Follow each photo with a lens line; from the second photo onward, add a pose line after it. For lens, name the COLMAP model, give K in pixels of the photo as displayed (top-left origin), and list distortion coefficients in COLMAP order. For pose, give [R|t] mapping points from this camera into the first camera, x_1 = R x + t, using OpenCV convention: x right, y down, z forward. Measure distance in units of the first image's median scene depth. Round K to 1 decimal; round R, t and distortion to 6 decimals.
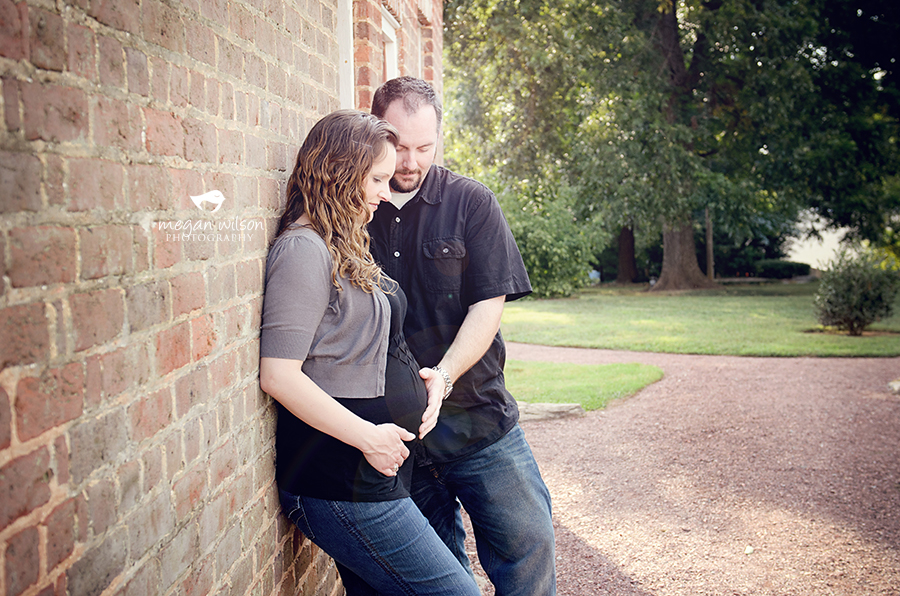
lens RADIAL K [[1252.0, 0, 452.1], [0, 1252.0, 305.5], [0, 0, 1]] dist [-0.032673, 0.000000]
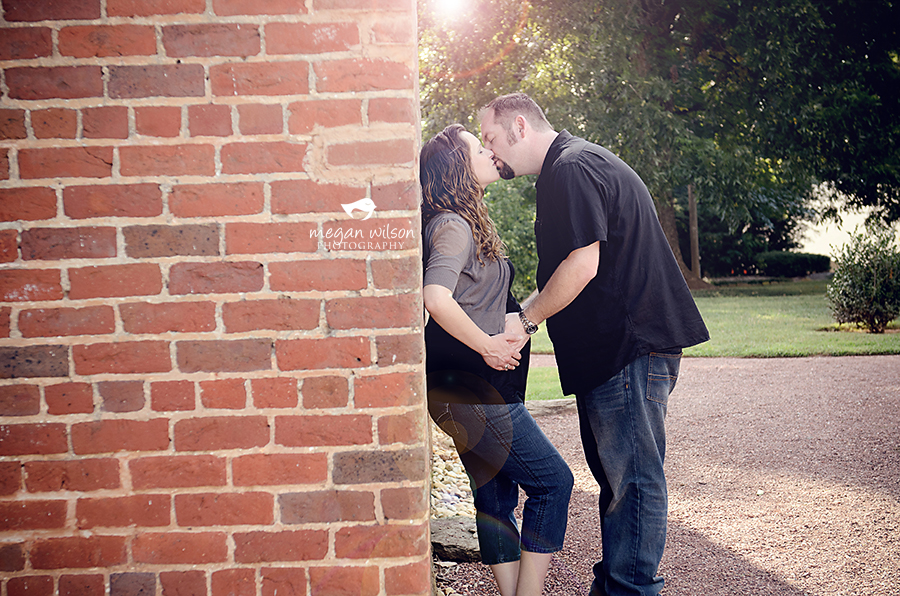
lens RADIAL K [[1852.1, 0, 448.7], [0, 1852.1, 293.8], [0, 0, 1]] dist [0.060291, 0.000000]
pose [[0.997040, -0.022066, 0.073645, -0.032731], [0.023522, 0.999544, -0.018960, 0.008136], [-0.073193, 0.020636, 0.997104, -0.132350]]
